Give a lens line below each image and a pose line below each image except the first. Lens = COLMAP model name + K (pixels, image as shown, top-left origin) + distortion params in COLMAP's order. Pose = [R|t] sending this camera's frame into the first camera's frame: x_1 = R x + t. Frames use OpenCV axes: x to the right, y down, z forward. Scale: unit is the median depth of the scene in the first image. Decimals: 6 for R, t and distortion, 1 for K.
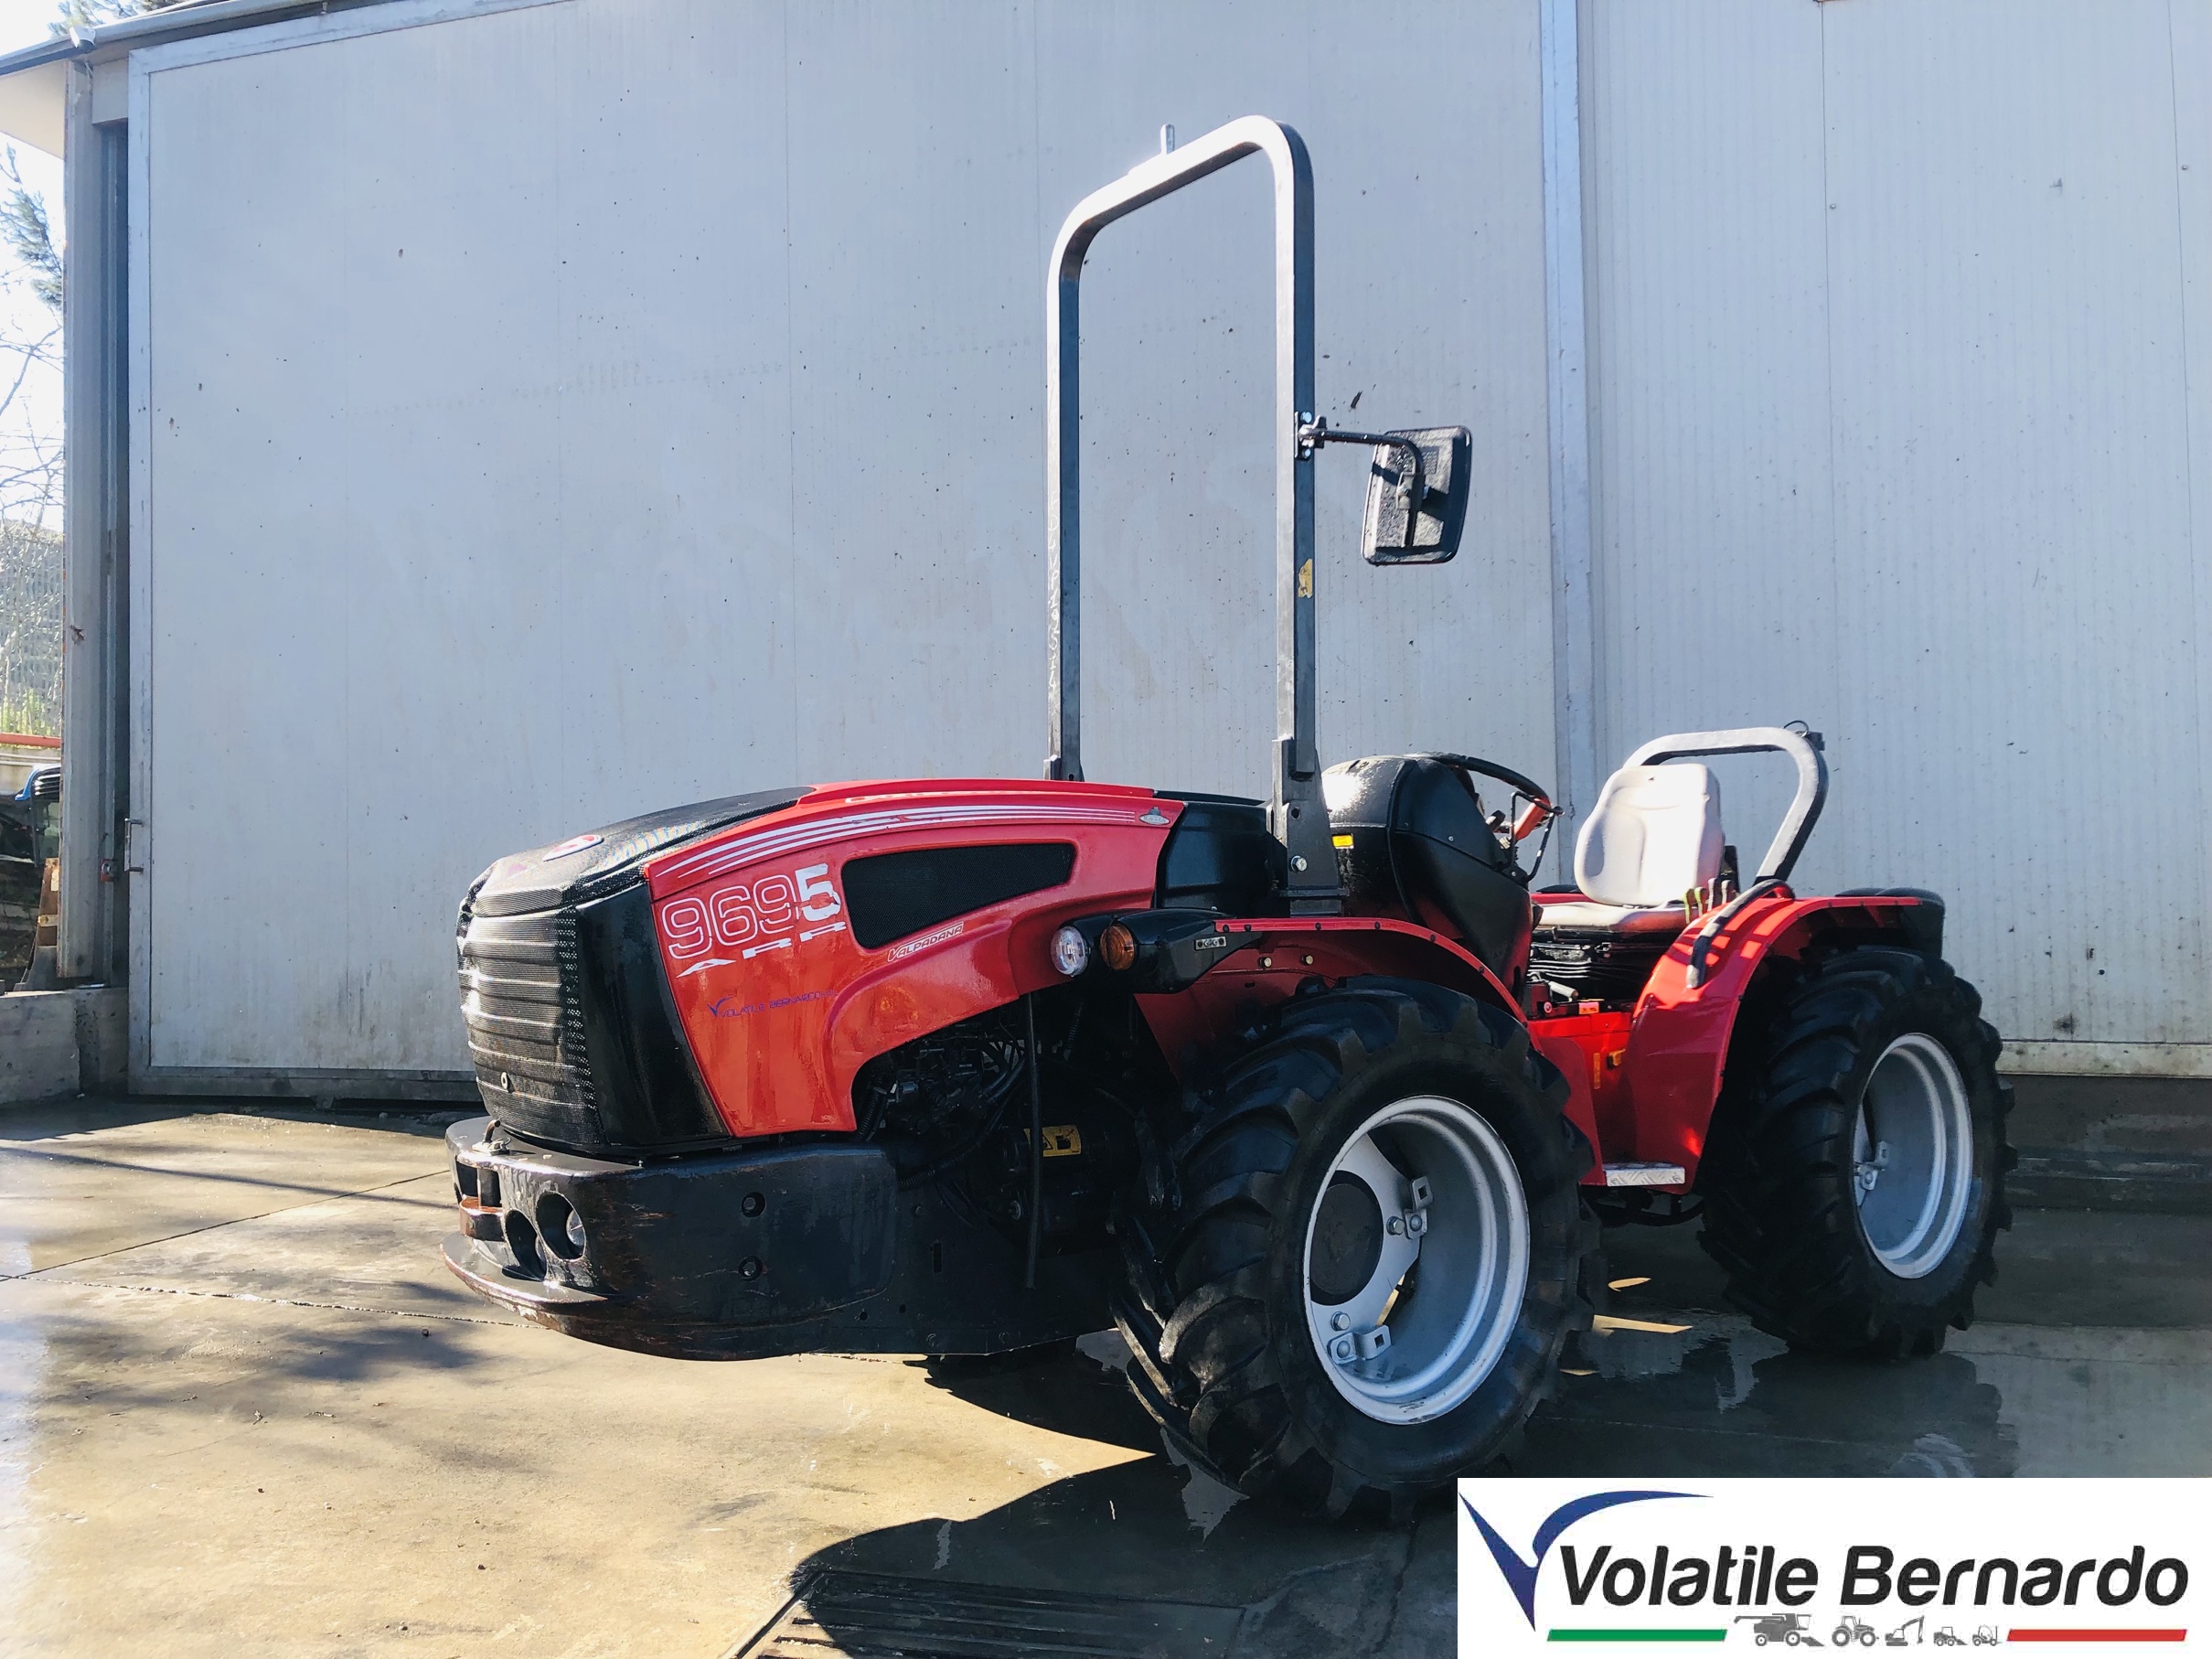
lens RADIAL K [[1749.6, 0, 1095.8], [0, 1749.6, 829.1], [0, 0, 1]] dist [0.028092, -0.006894]
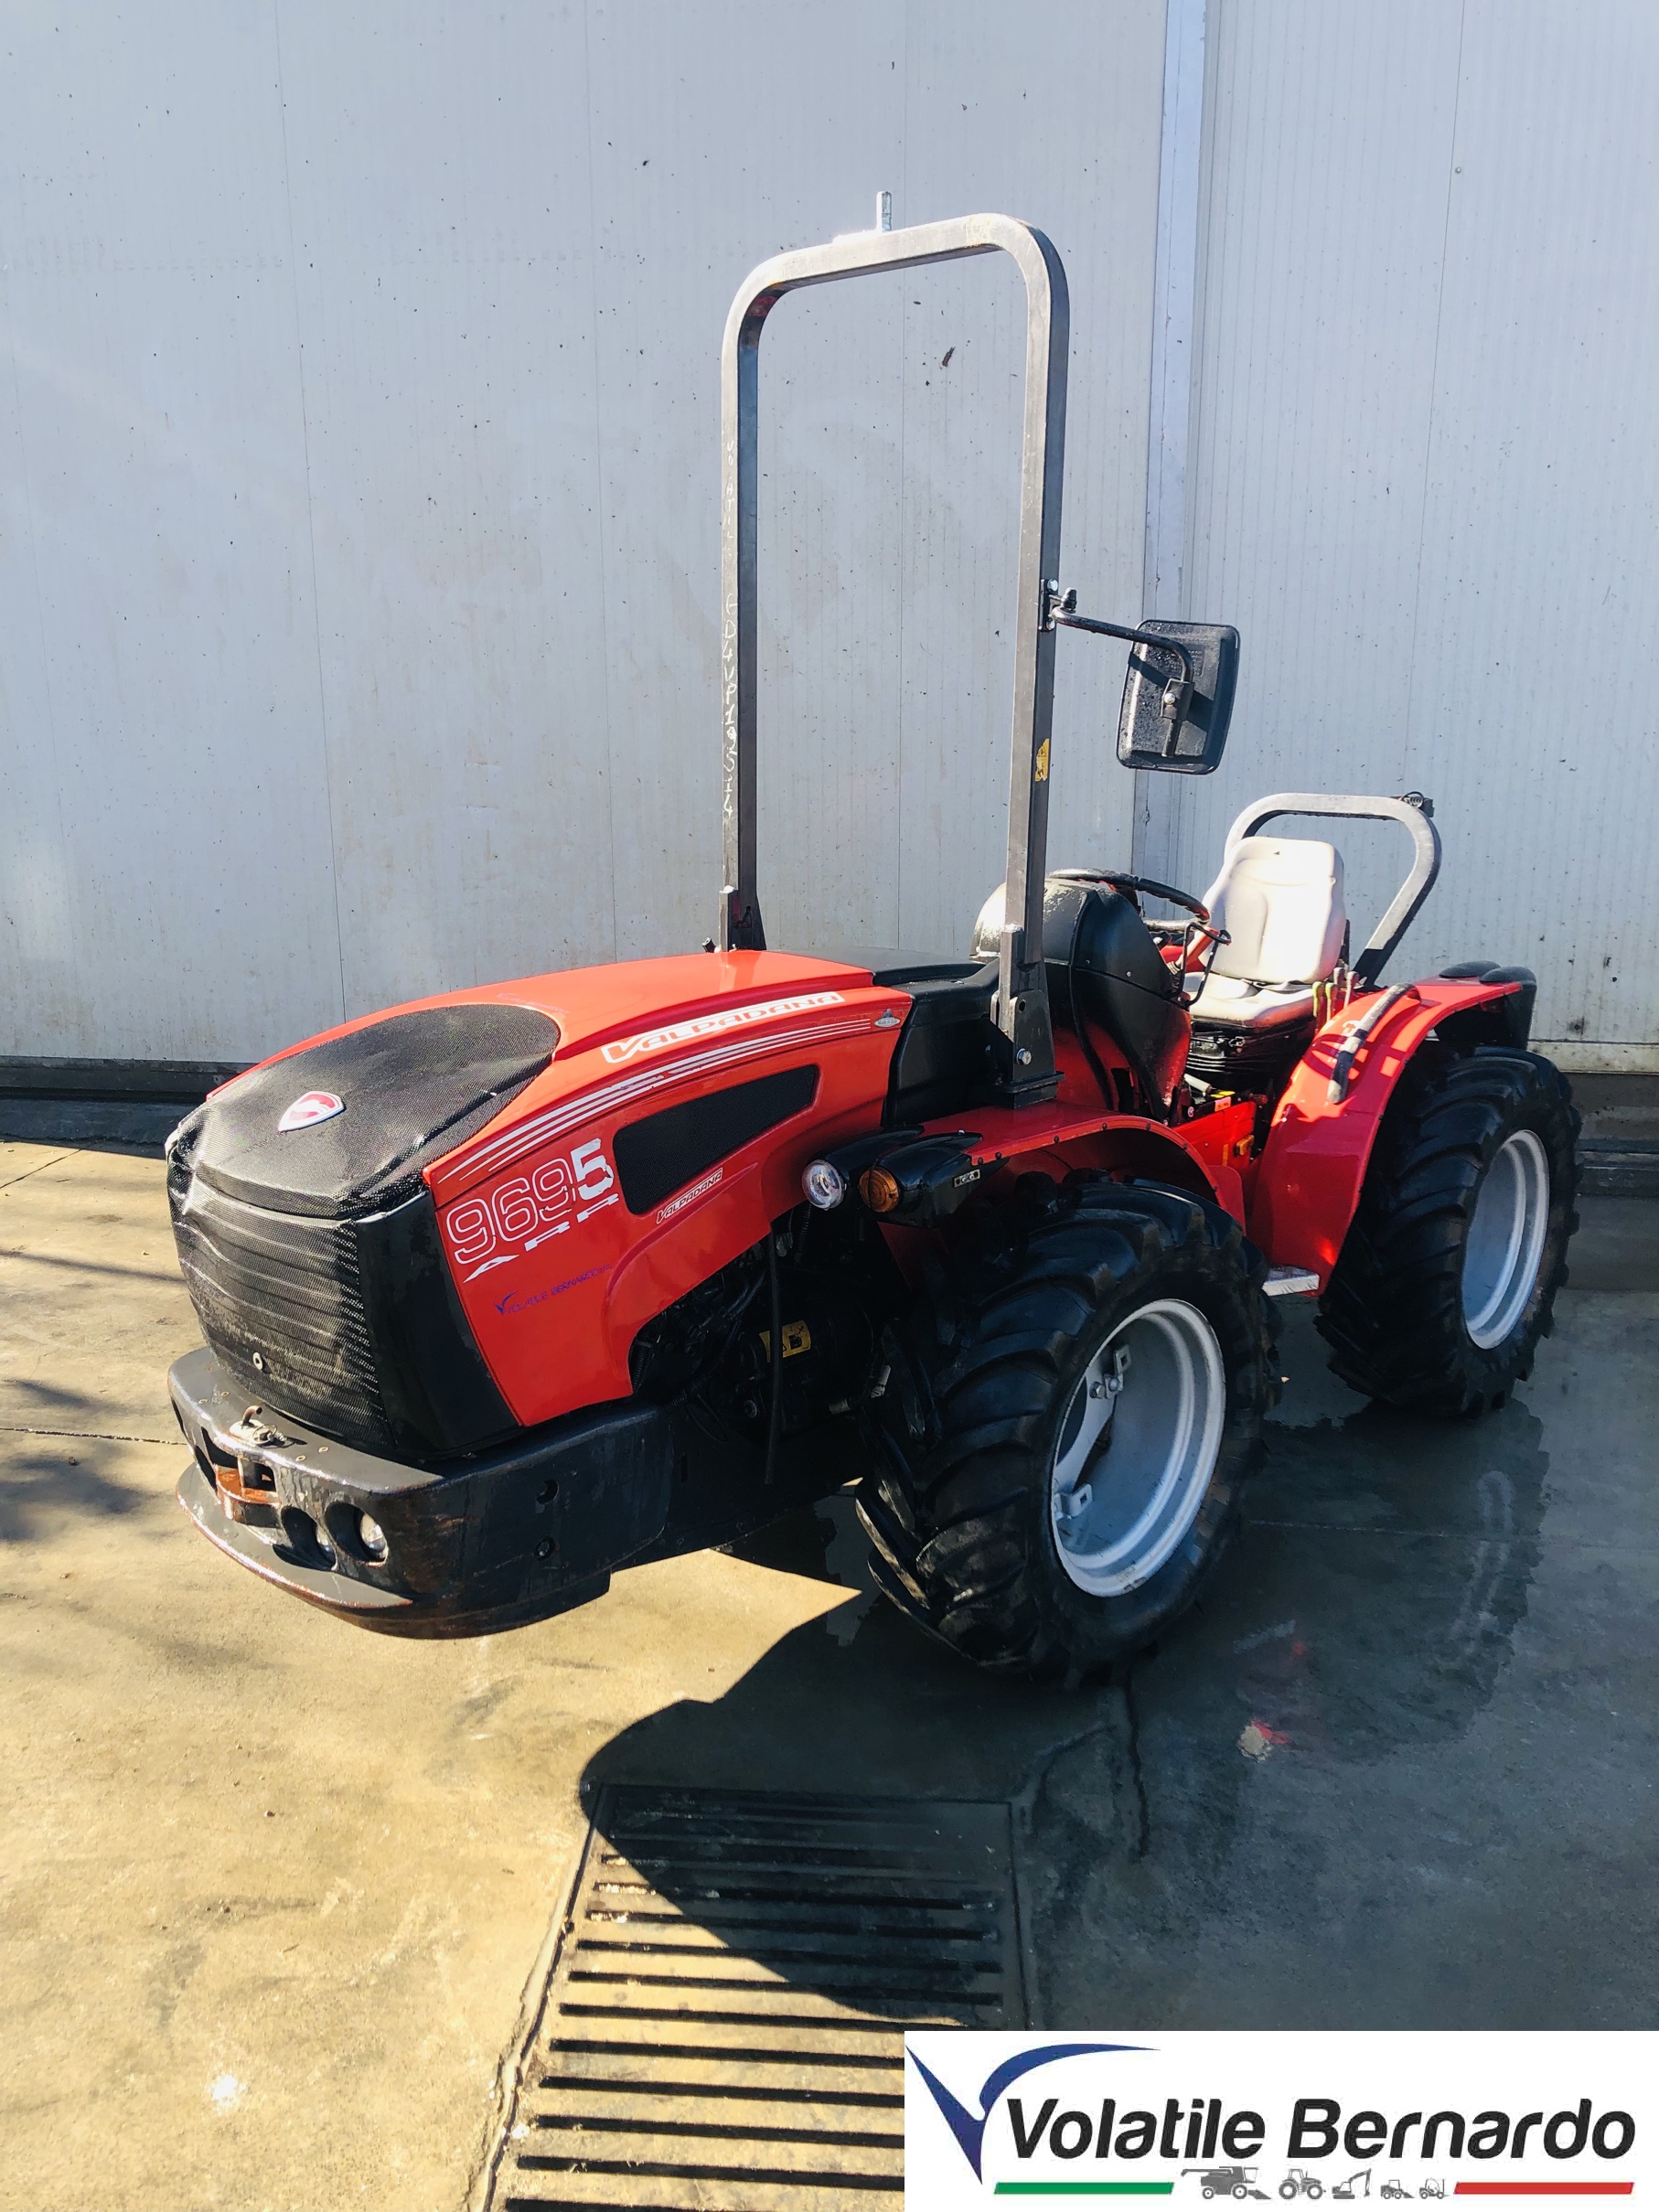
lens RADIAL K [[1749.6, 0, 829.5], [0, 1749.6, 1106.0], [0, 0, 1]] dist [0.028092, -0.006894]
pose [[0.986341, -0.022674, 0.163151, -0.159536], [-0.018893, 0.968370, 0.248803, -0.203304], [-0.163632, -0.248487, 0.954714, 0.065140]]
